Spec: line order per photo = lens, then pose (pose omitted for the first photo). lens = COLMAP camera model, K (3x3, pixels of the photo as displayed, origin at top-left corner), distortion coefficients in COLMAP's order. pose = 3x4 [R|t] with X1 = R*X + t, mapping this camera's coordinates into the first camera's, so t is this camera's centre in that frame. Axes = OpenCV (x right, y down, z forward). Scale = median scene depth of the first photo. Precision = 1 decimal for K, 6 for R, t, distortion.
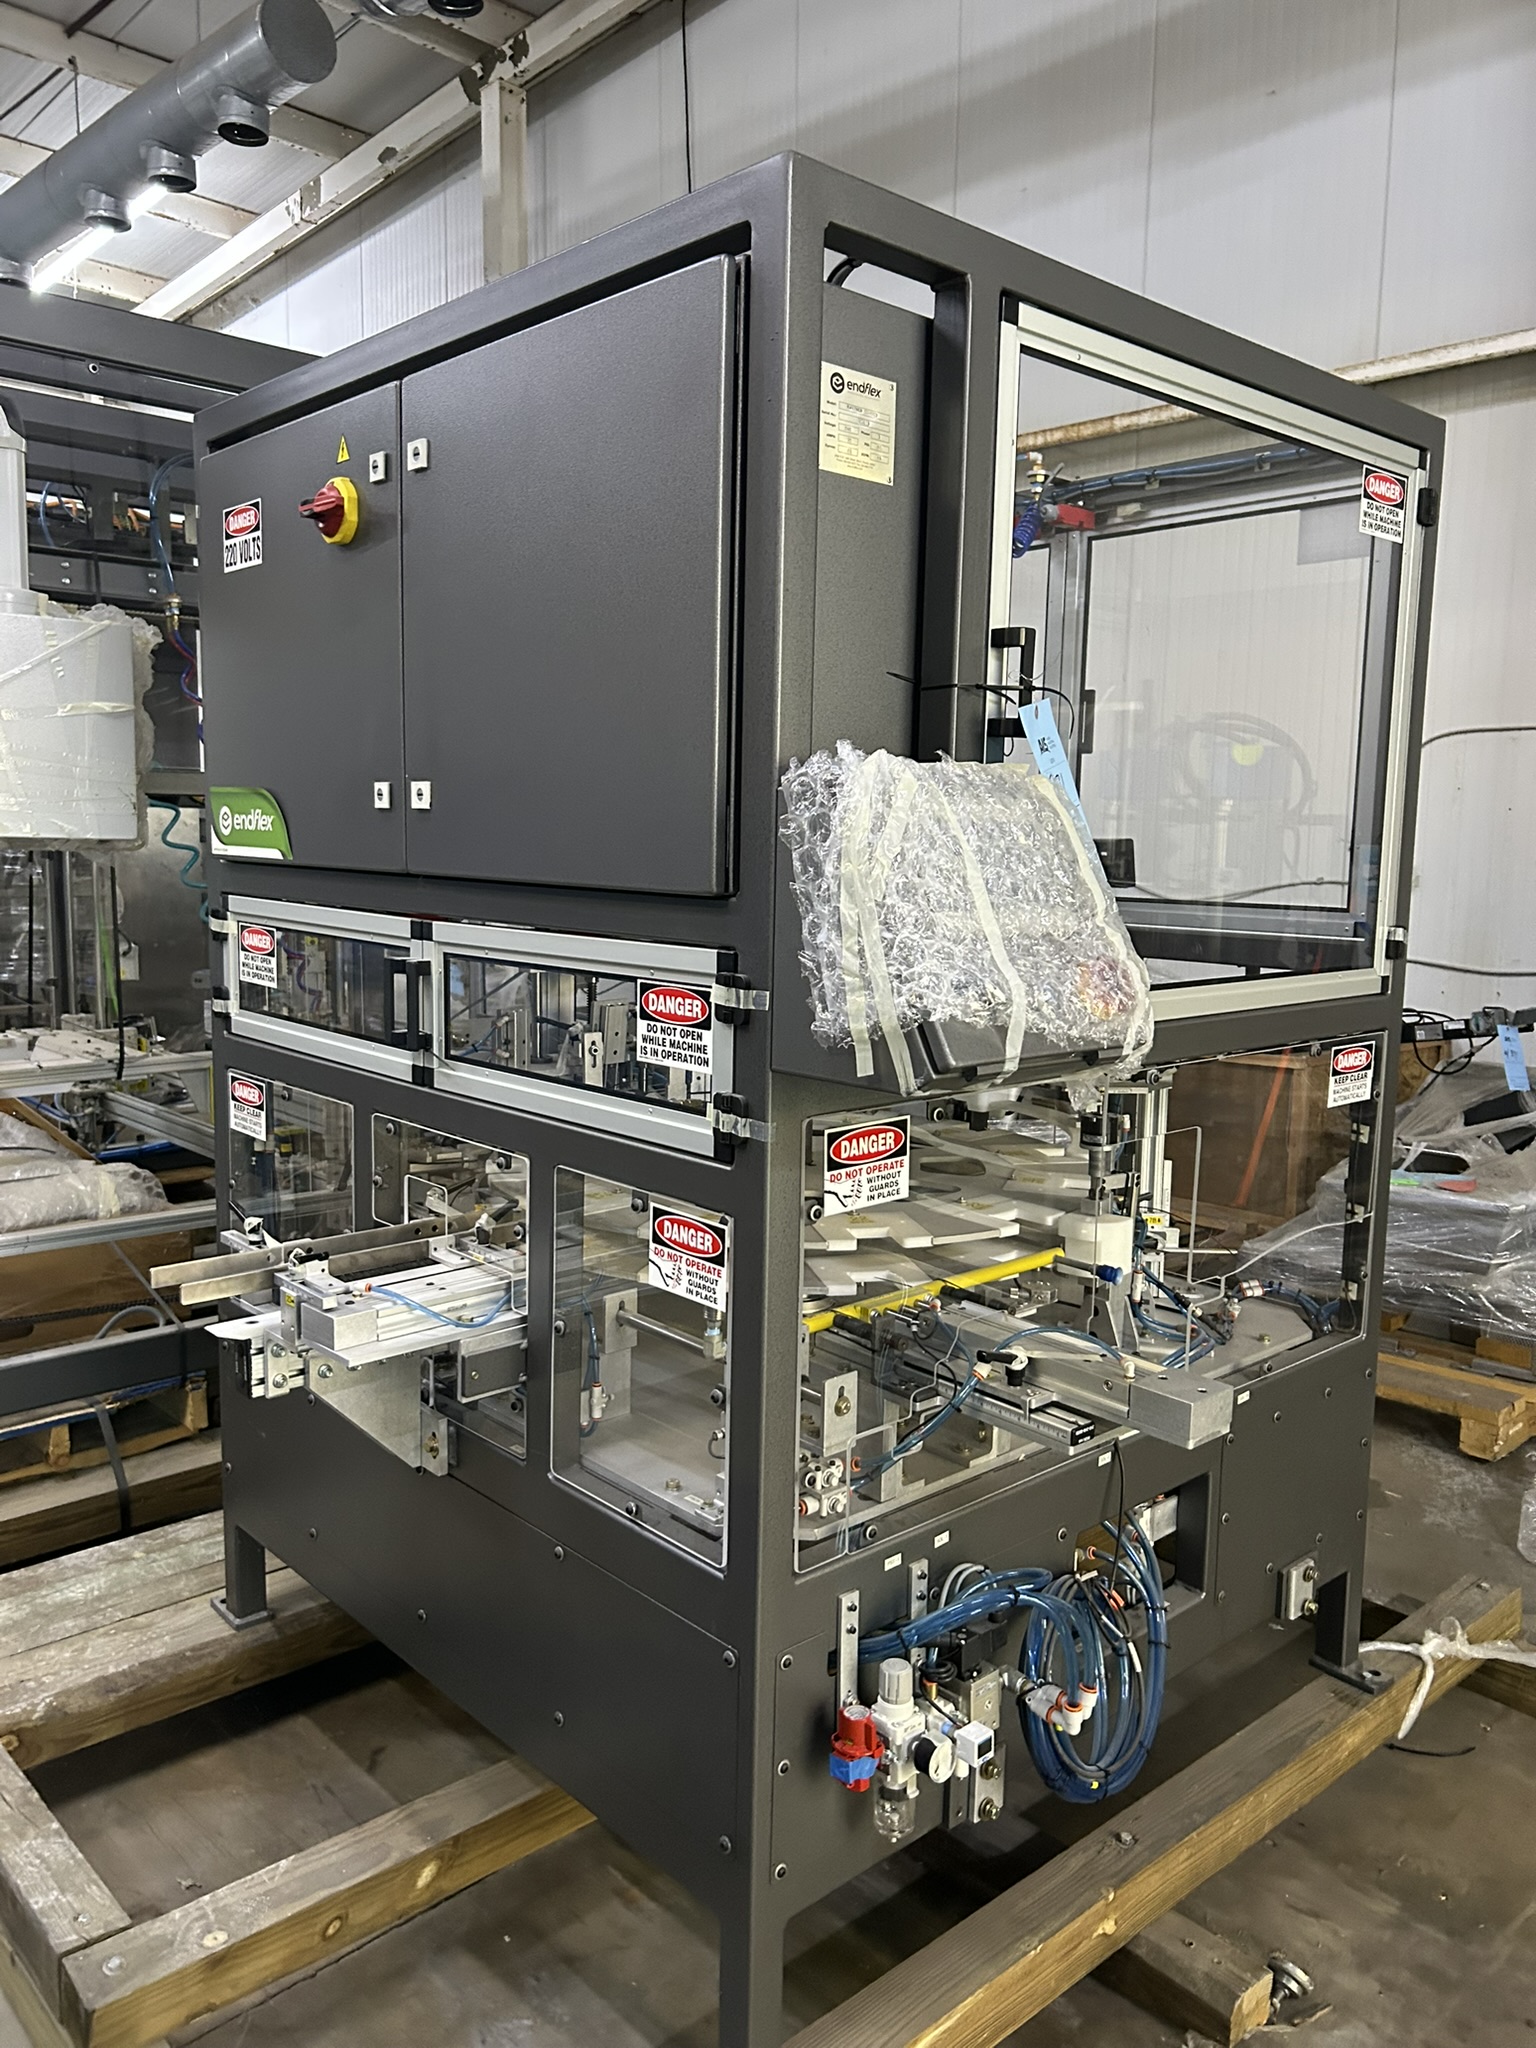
lens RADIAL K [[1550.9, 0, 768.0], [0, 1550.9, 1024.0], [0, 0, 1]] dist [0.000305, -0.000017]
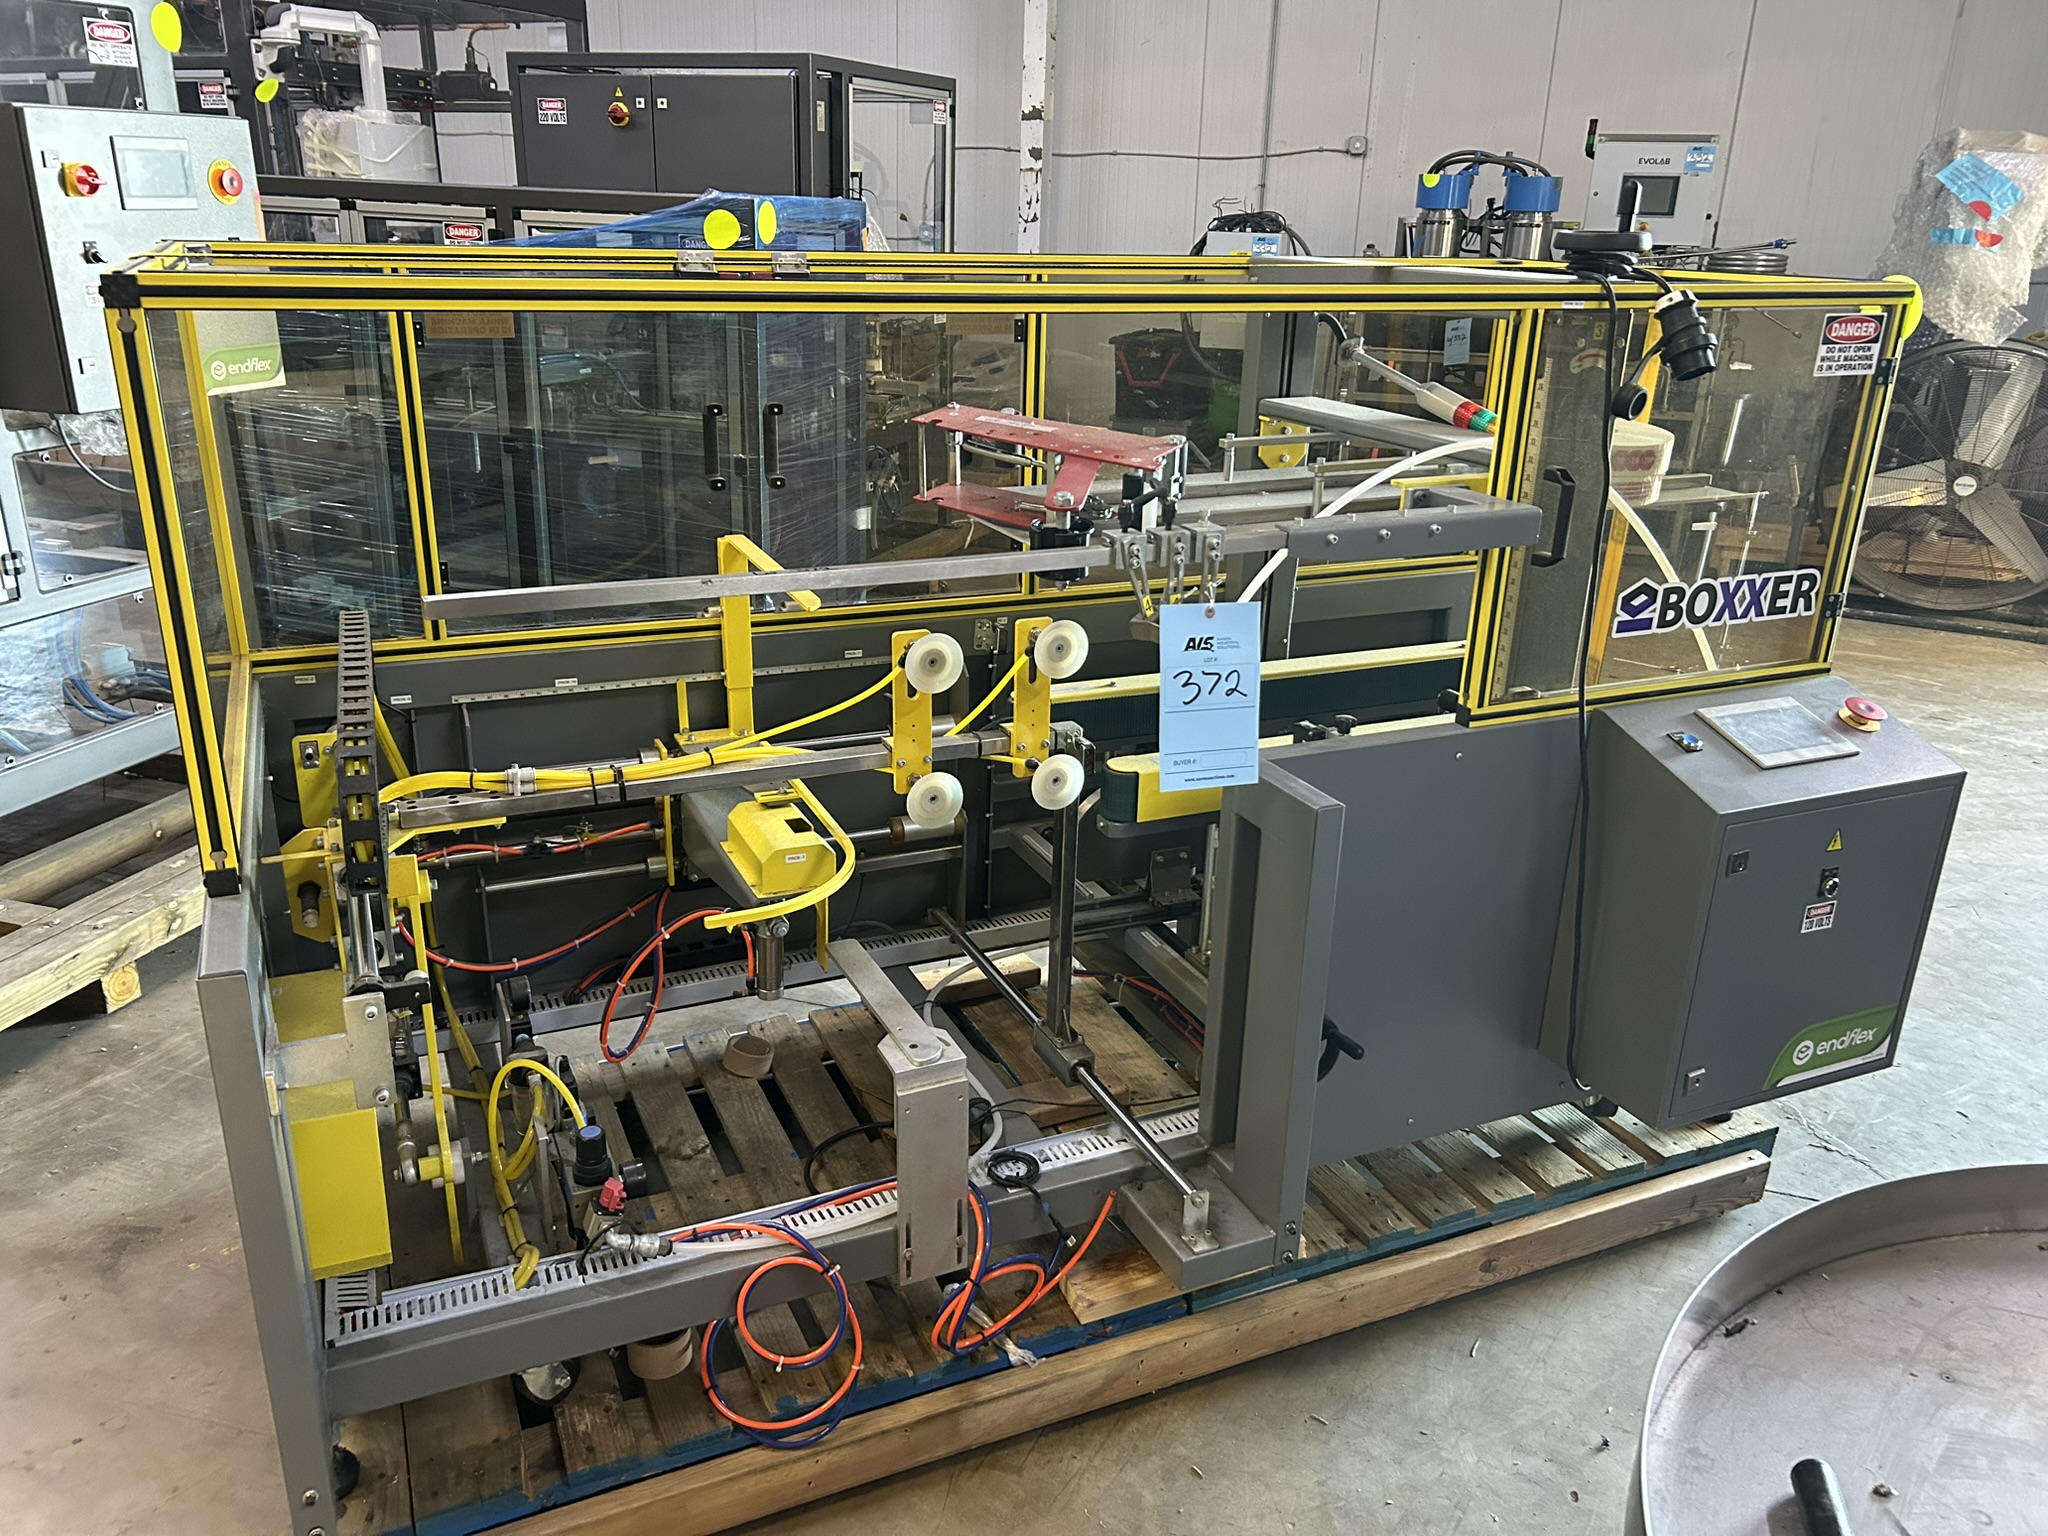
lens RADIAL K [[1550.9, 0, 1024.0], [0, 1550.9, 768.0], [0, 0, 1]] dist [0.000305, -0.000017]
pose [[0.894861, -0.149969, 0.420397, -0.906202], [0.045264, 0.967500, 0.248788, 0.156387], [-0.444044, -0.203601, 0.872566, -1.945103]]
